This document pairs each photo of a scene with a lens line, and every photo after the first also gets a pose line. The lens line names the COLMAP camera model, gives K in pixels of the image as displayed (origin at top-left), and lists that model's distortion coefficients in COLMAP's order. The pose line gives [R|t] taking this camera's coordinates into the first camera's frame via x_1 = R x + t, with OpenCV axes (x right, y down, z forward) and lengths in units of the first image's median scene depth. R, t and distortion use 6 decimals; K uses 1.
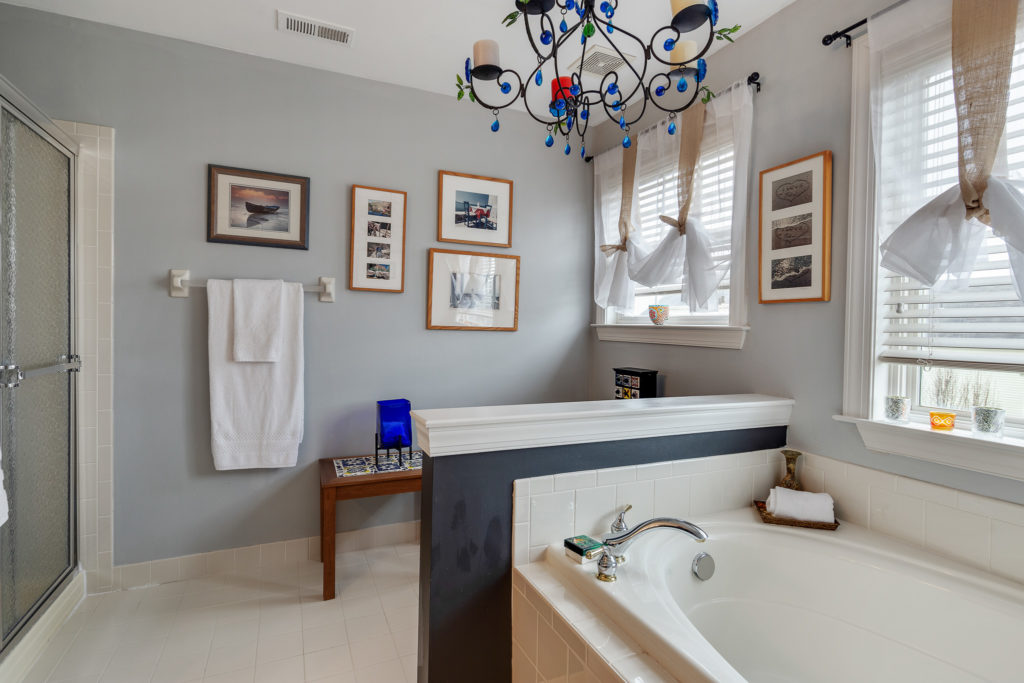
lens RADIAL K [[502.8, 0, 510.5], [0, 502.8, 336.2], [0, 0, 1]] dist [0.007917, -0.006296]
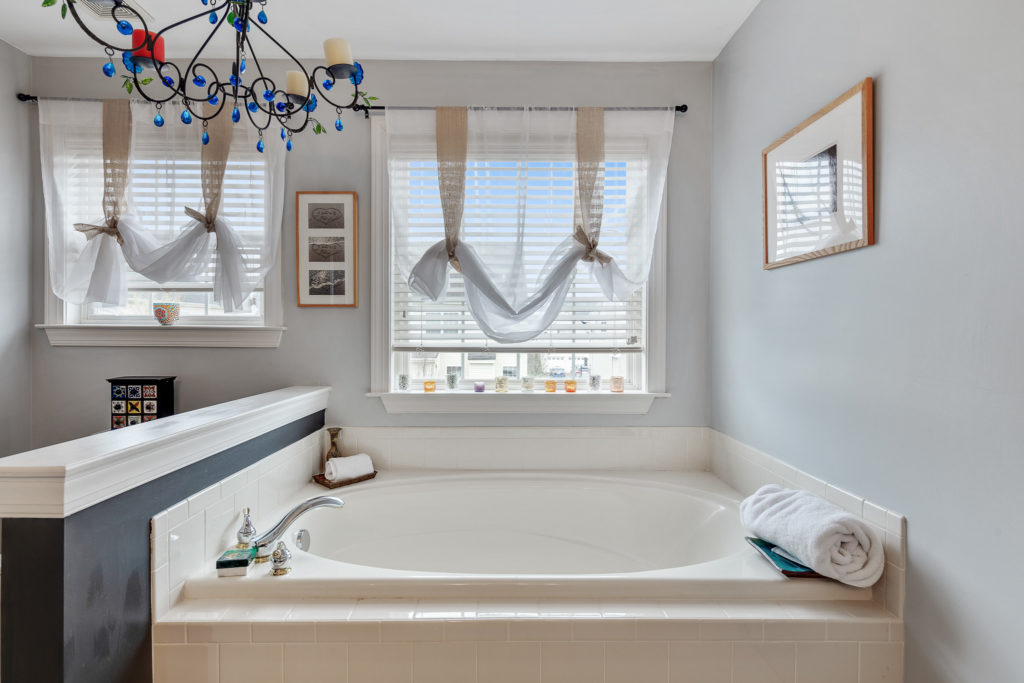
lens RADIAL K [[502.8, 0, 521.0], [0, 502.8, 336.5], [0, 0, 1]] dist [0.007917, -0.006296]
pose [[0.391560, -0.024424, 0.919828, -0.402752], [0.020822, 0.999627, 0.017679, -0.007852], [-0.919917, 0.012231, 0.391922, 0.098590]]
